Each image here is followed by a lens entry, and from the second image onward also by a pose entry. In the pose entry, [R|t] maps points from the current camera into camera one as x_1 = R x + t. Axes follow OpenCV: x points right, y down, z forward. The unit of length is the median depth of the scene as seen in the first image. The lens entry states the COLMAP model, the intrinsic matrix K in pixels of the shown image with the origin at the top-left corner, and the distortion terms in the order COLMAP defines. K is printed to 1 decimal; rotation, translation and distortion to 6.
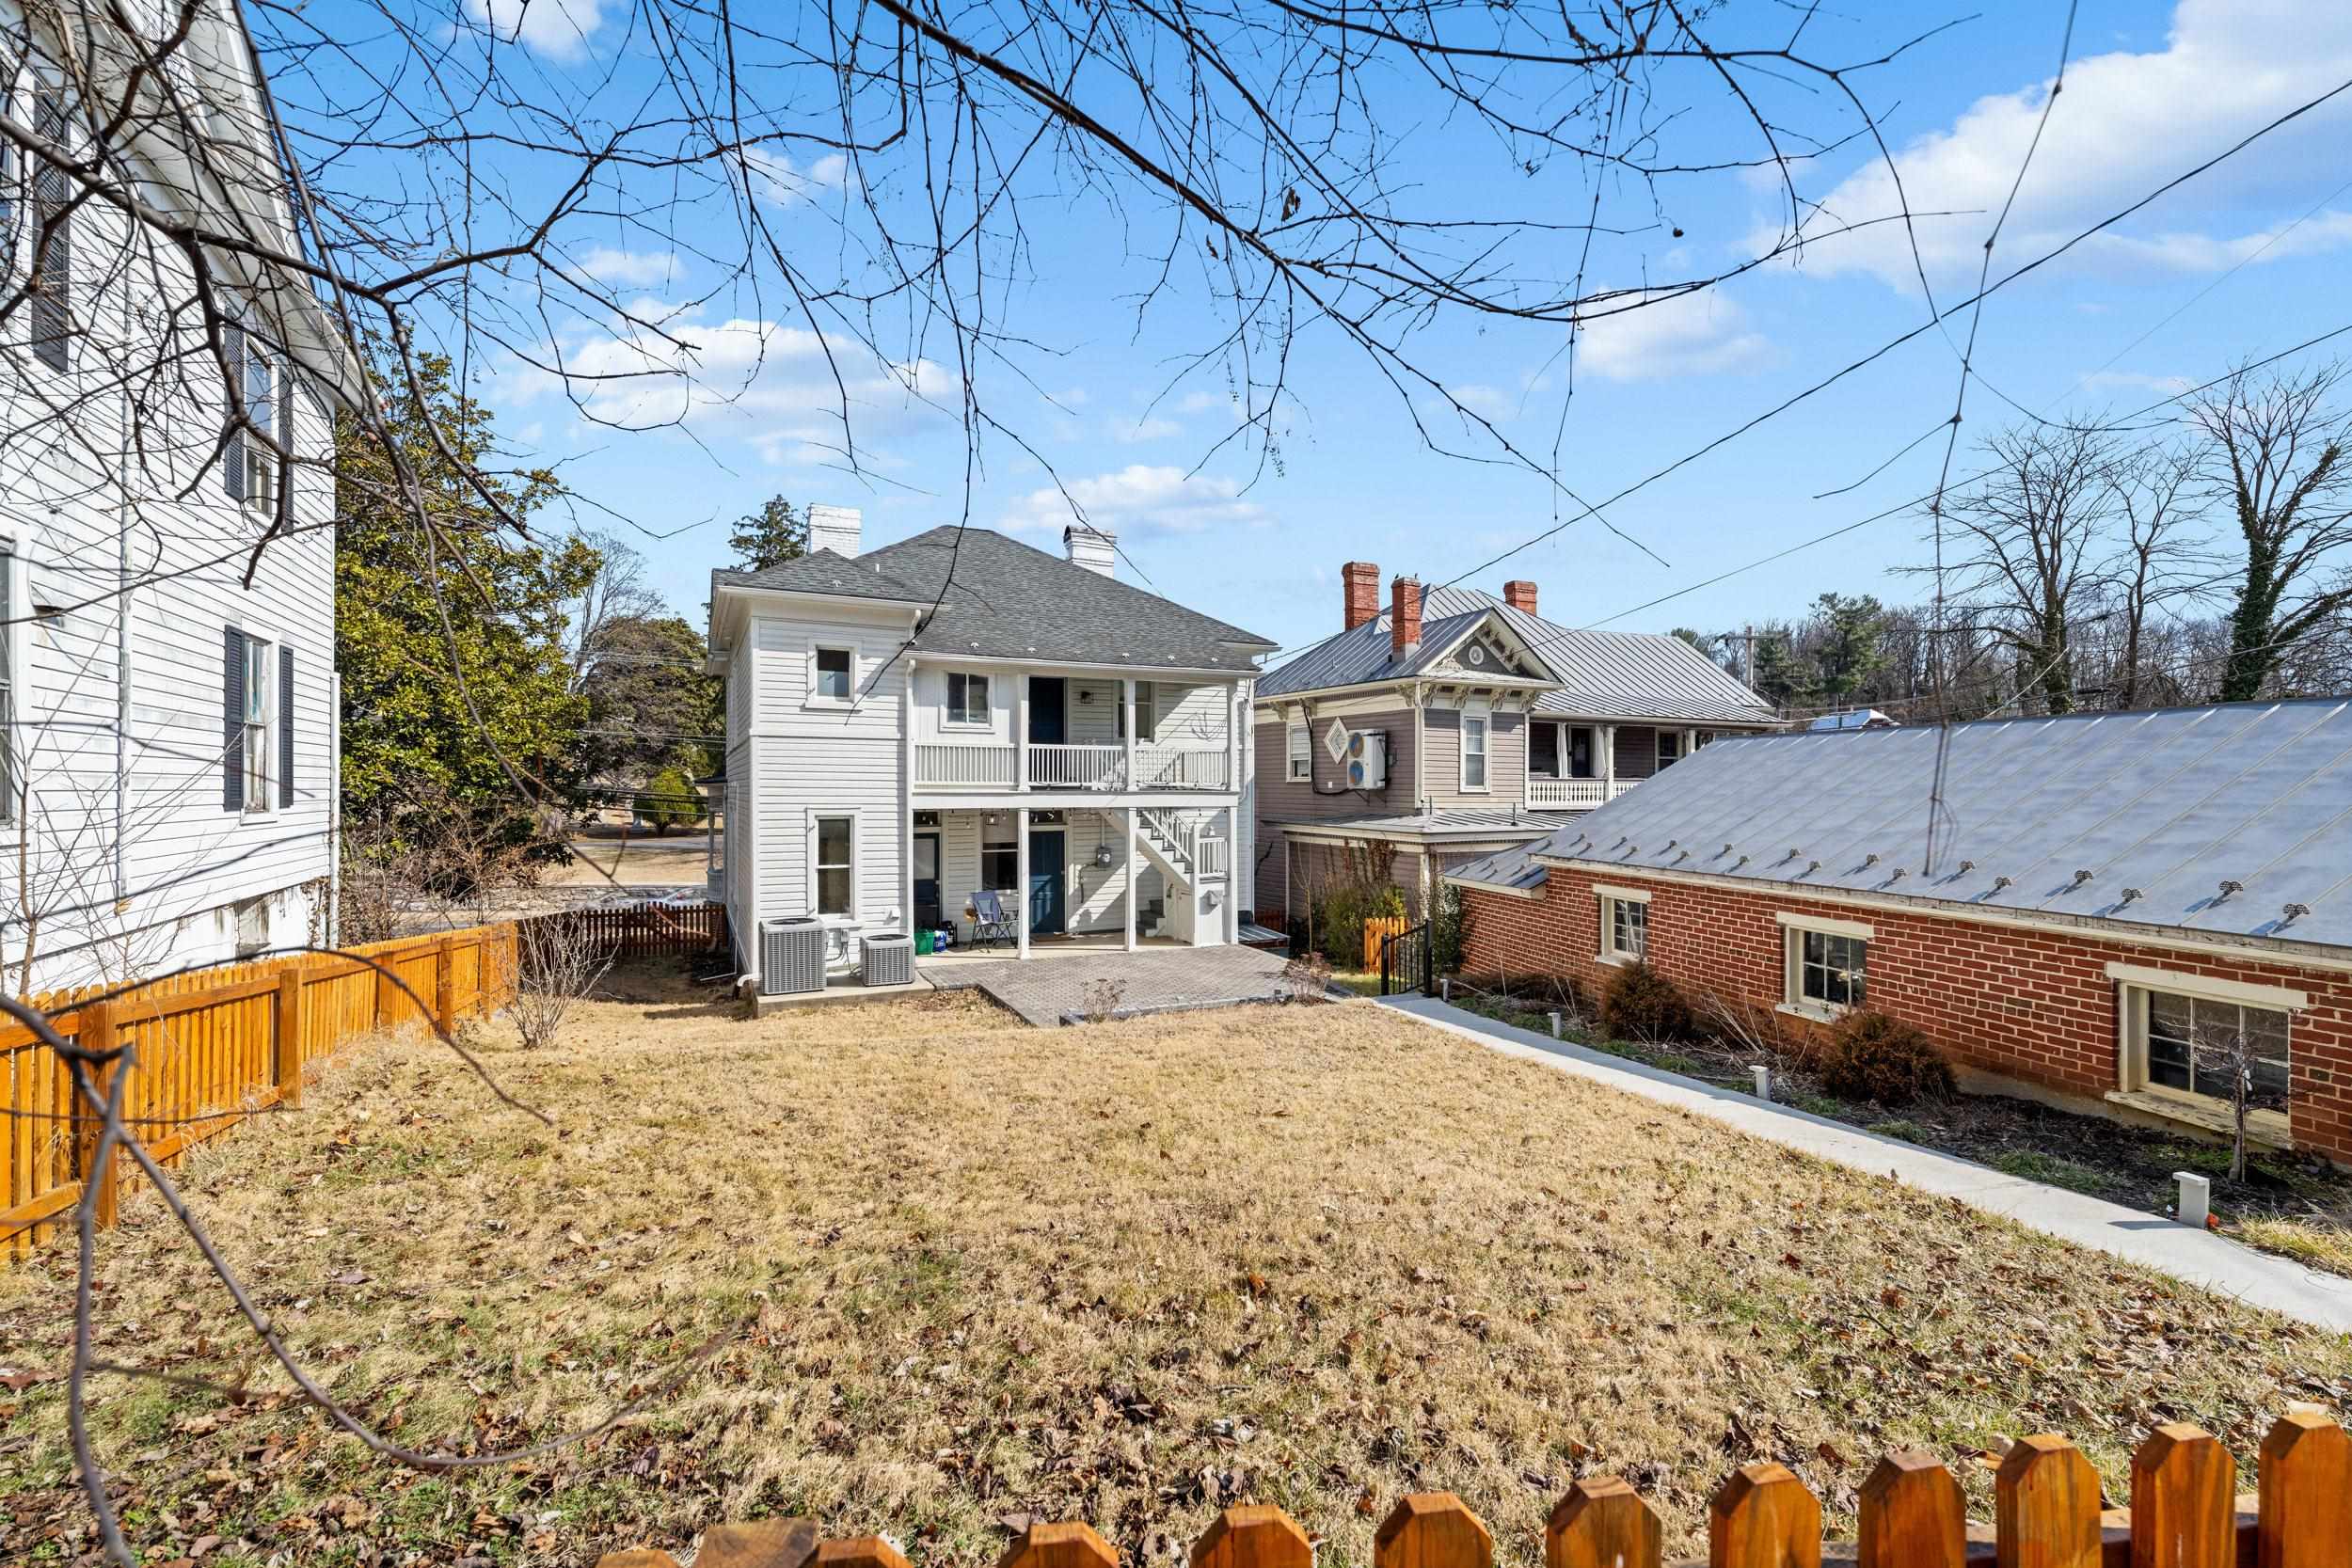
lens RADIAL K [[1045.1, 0, 1174.6], [0, 1045.1, 796.9], [0, 0, 1]] dist [-0.010634, 0.001595]
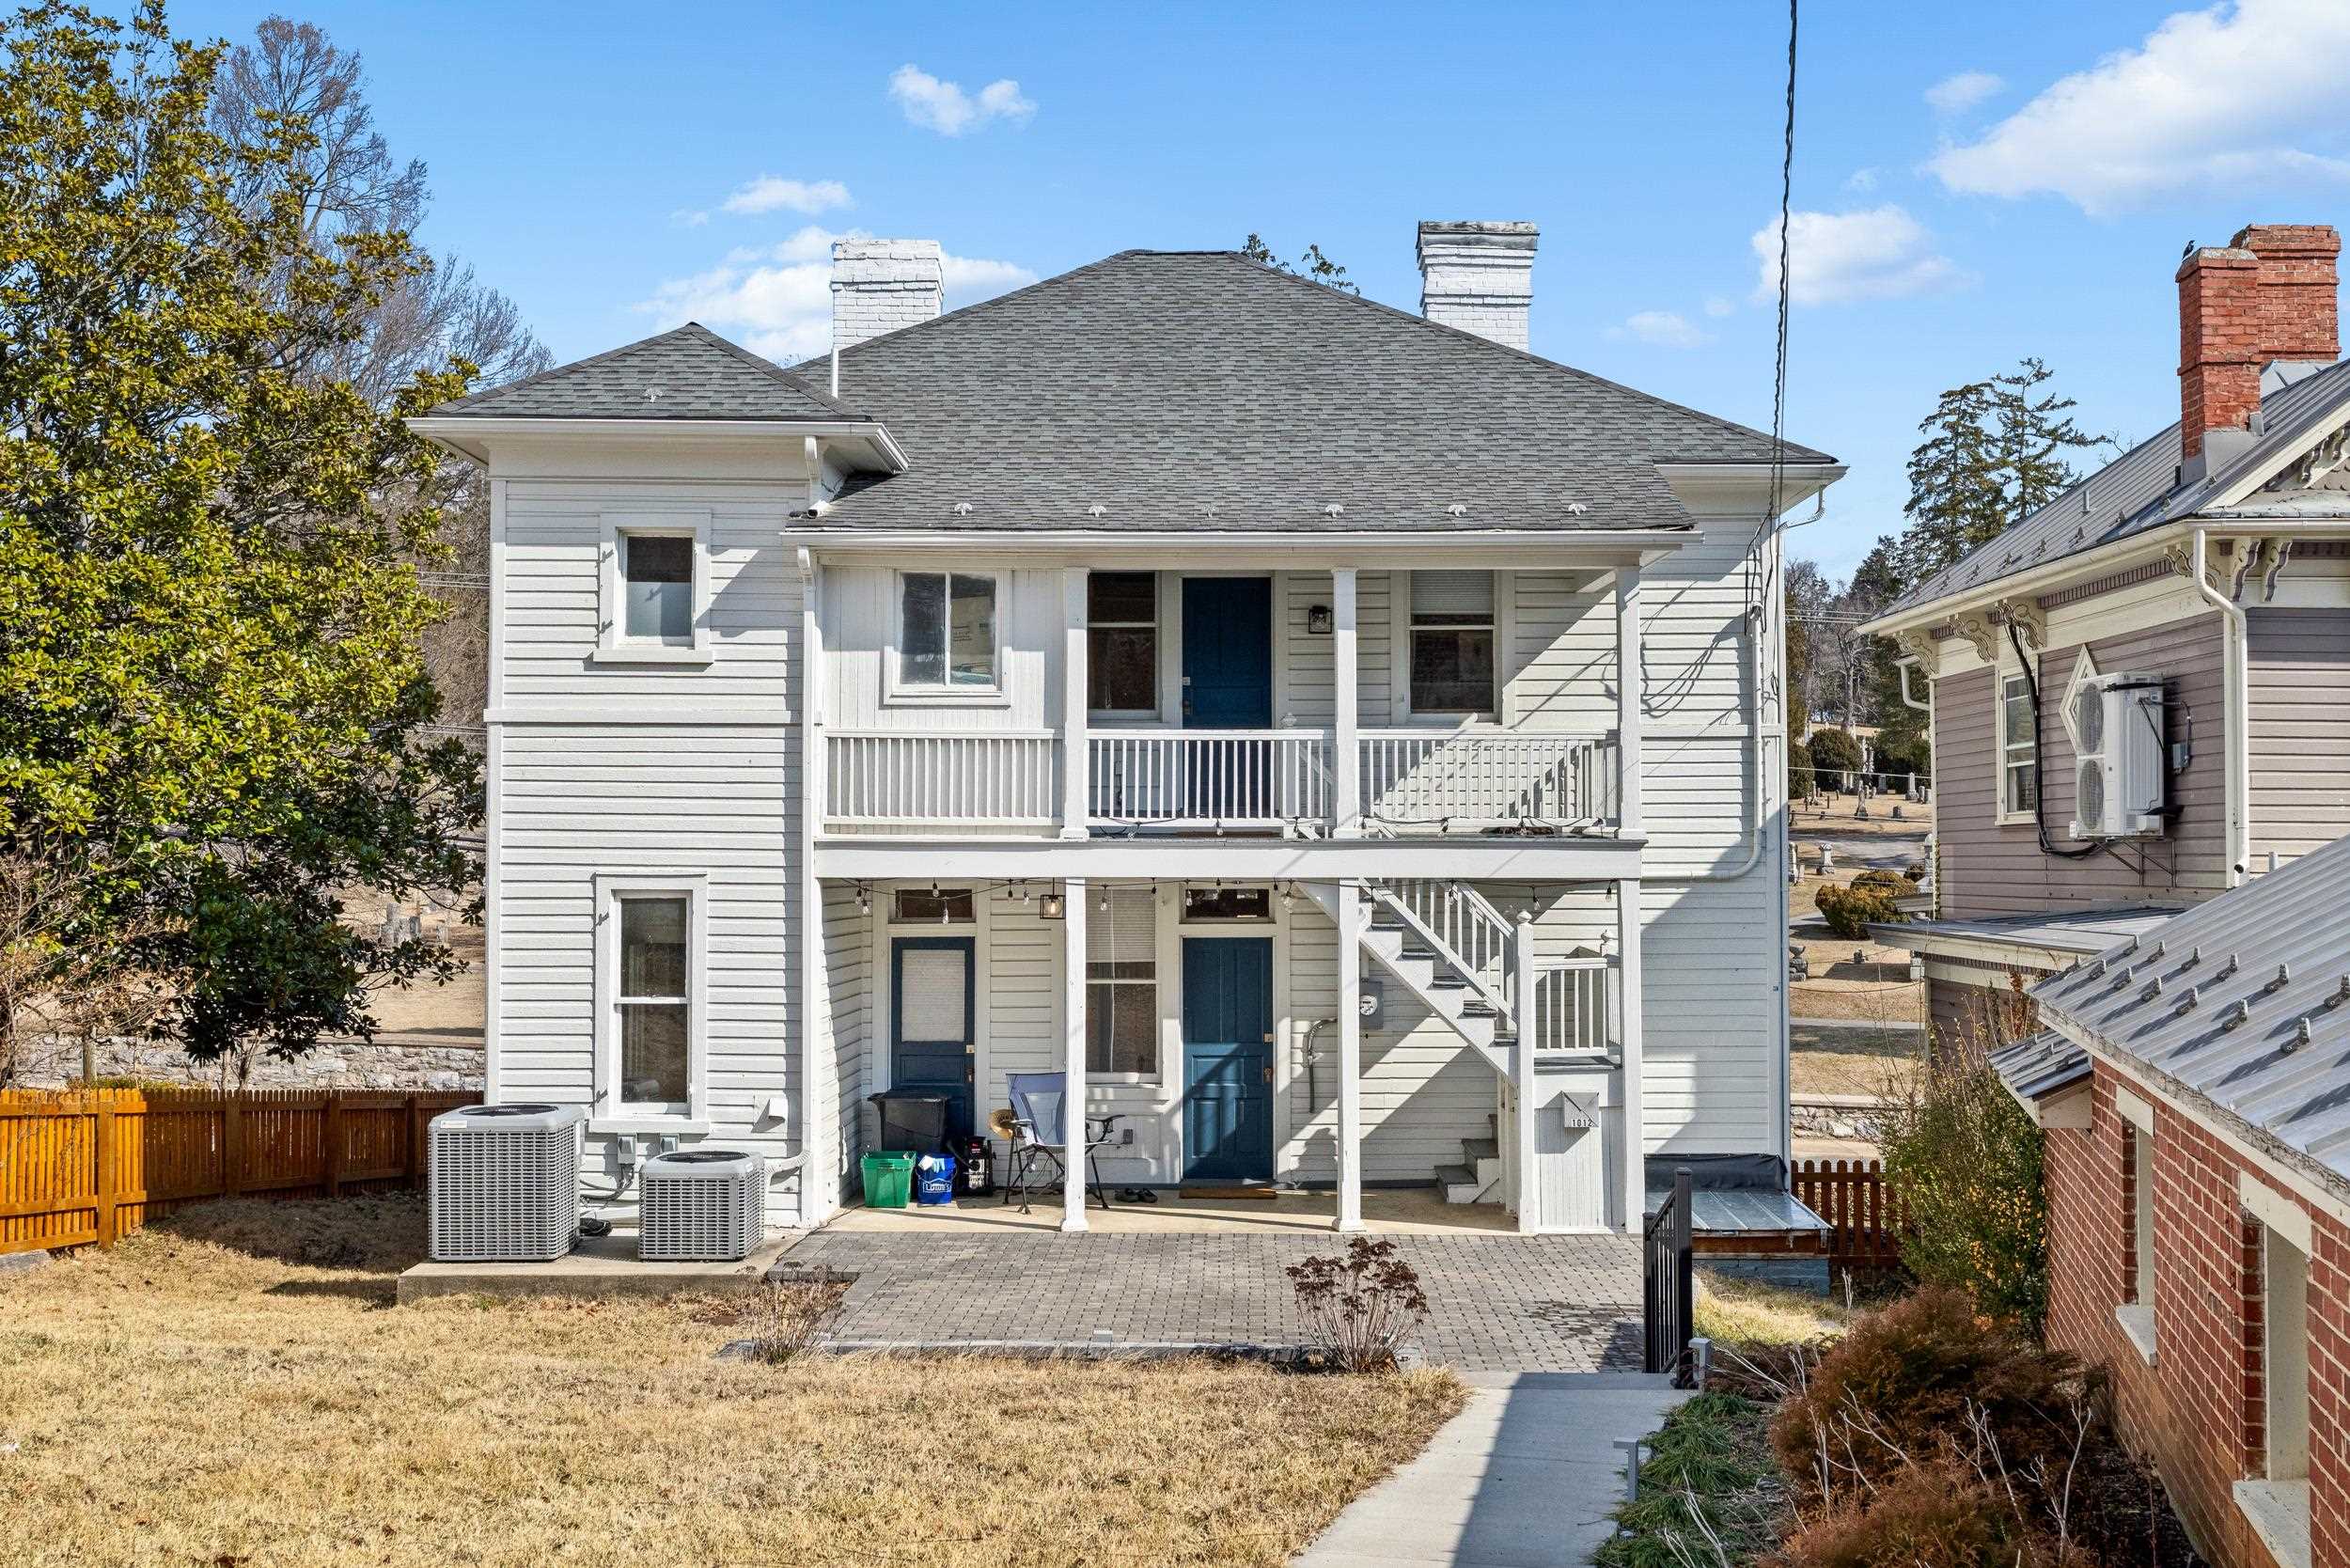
lens RADIAL K [[2420.6, 0, 1176.9], [0, 2420.6, 775.1], [0, 0, 1]] dist [-0.003850, 0.000000]
pose [[0.896047, -0.016801, -0.443640, 0.321502], [-0.004435, 0.998895, -0.046788, 0.014195], [0.443936, 0.043892, 0.894983, 0.118723]]
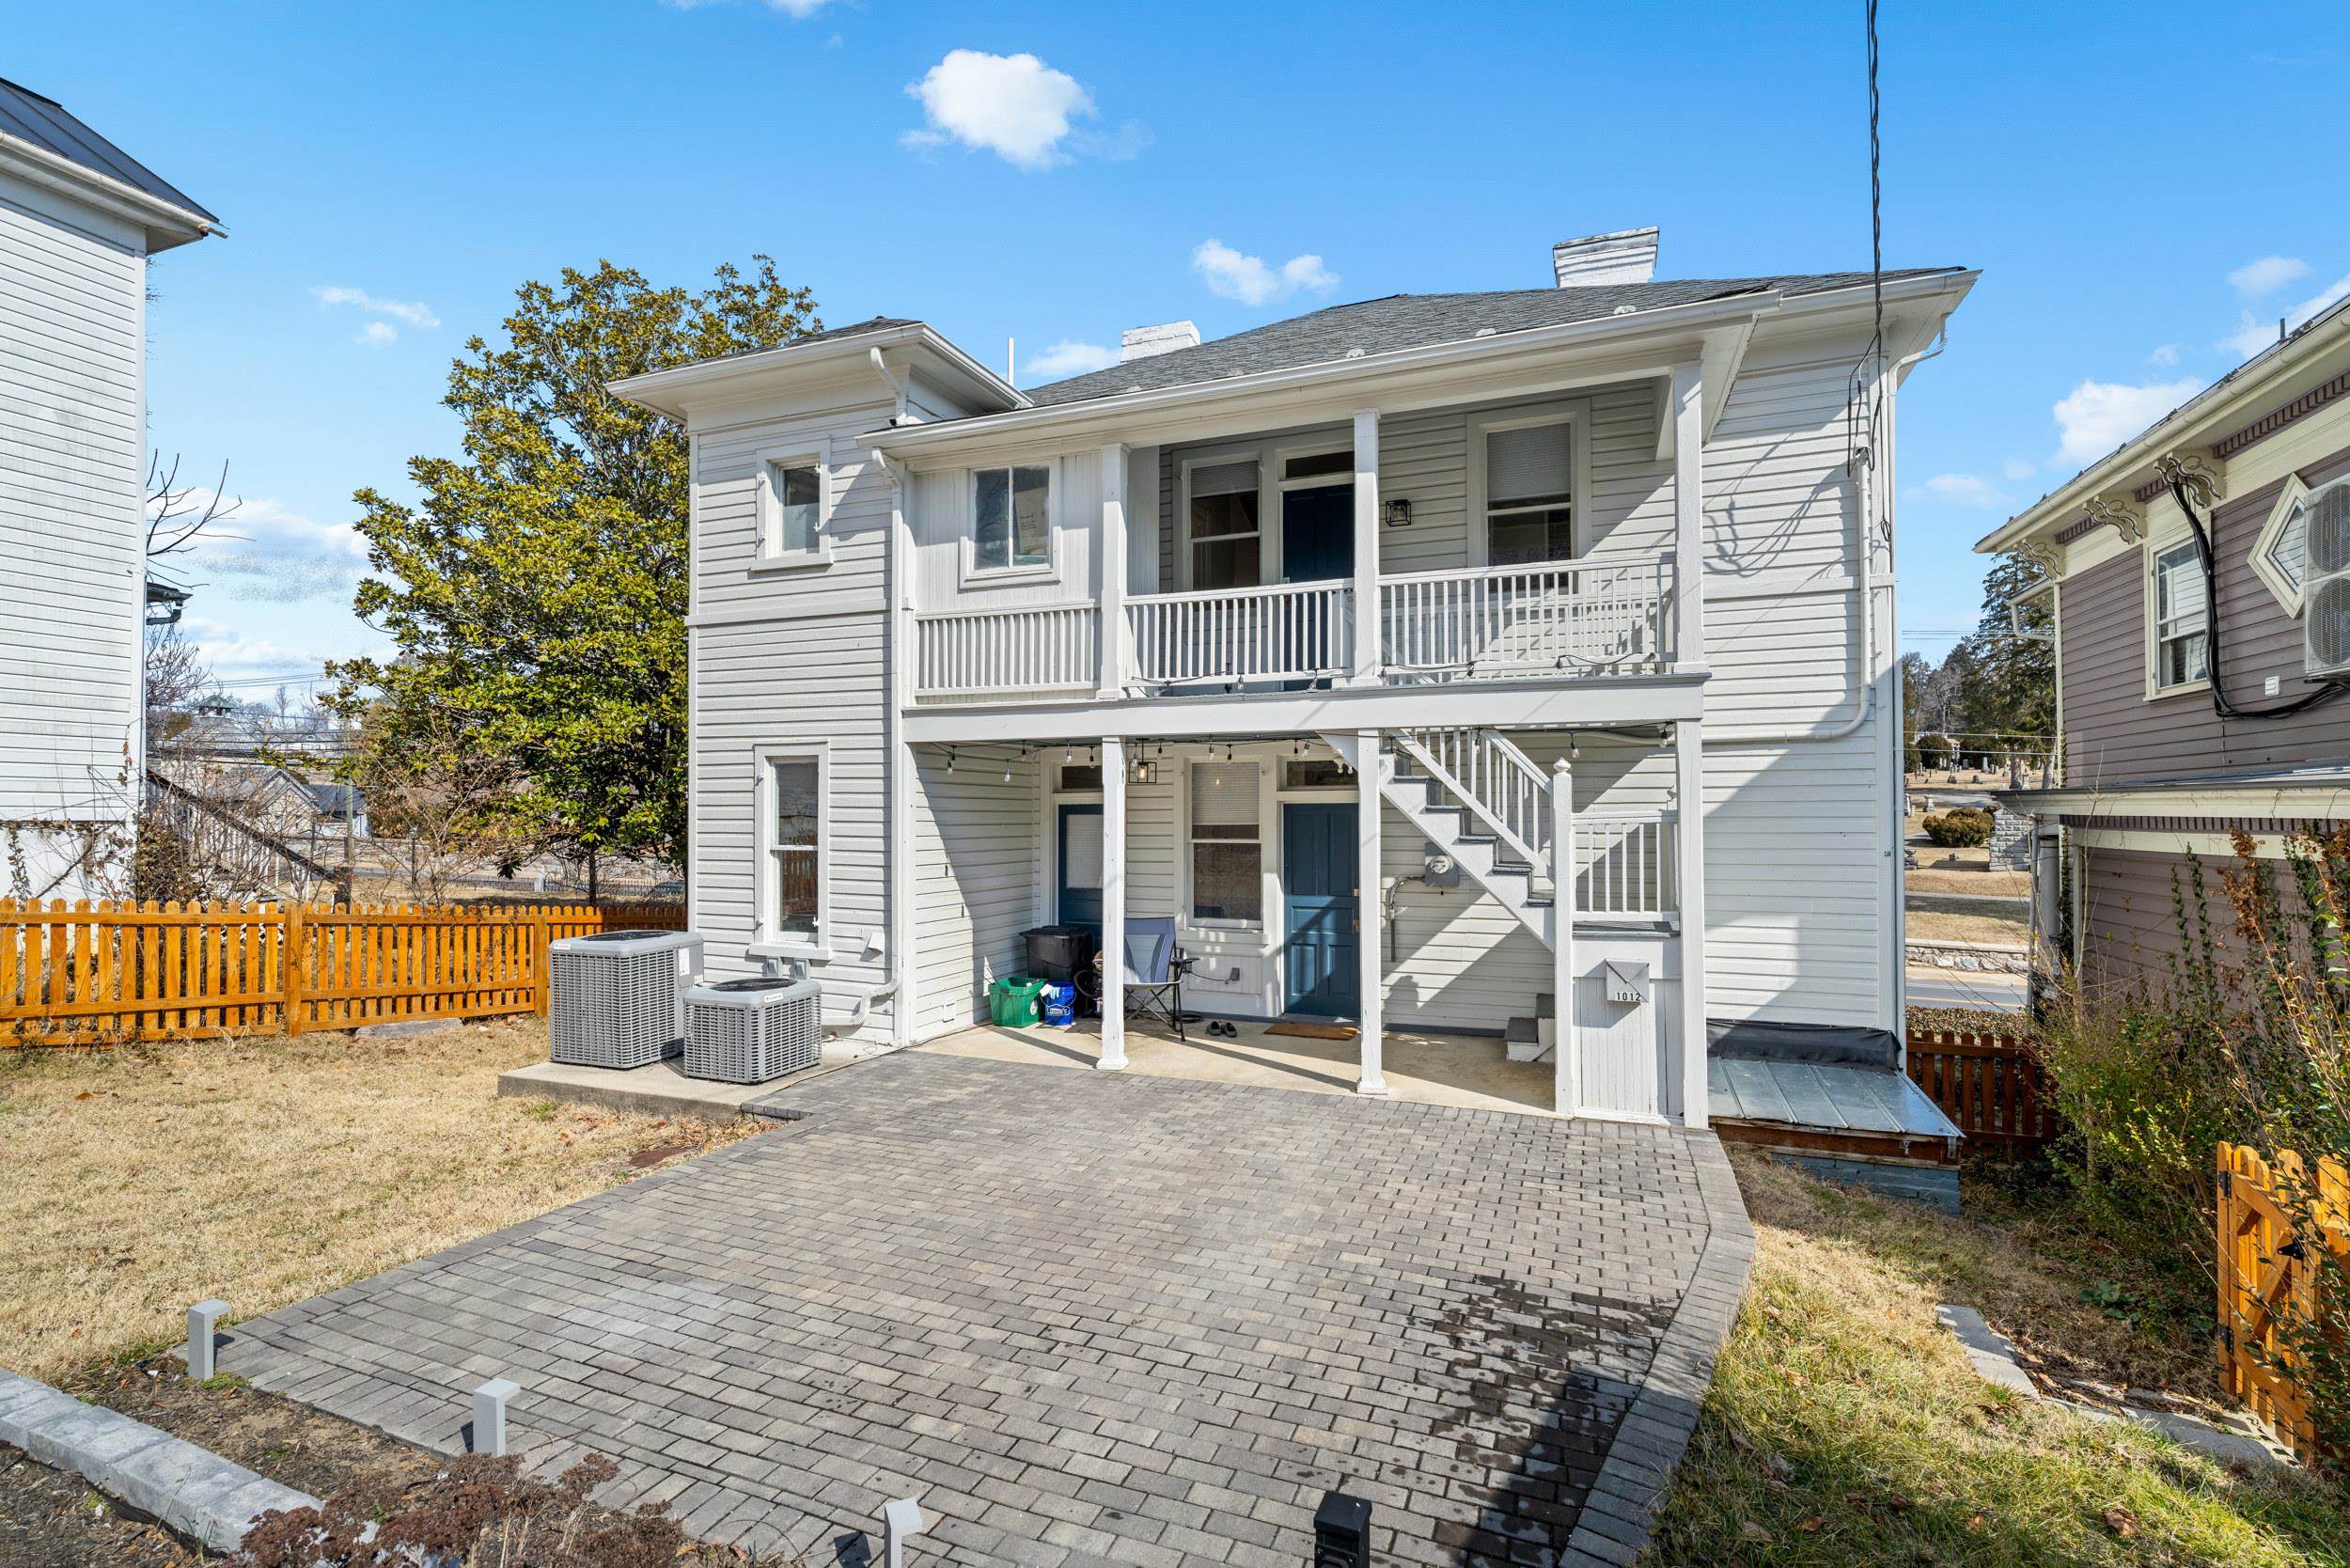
lens RADIAL K [[1044.3, 0, 1177.9], [0, 1044.3, 800.9], [0, 0, 1]] dist [-0.010634, 0.001595]
pose [[0.680262, -0.010982, -0.732887, 0.200297], [-0.007340, 0.999736, -0.021794, 0.046373], [0.732932, 0.020204, 0.680002, 0.679794]]
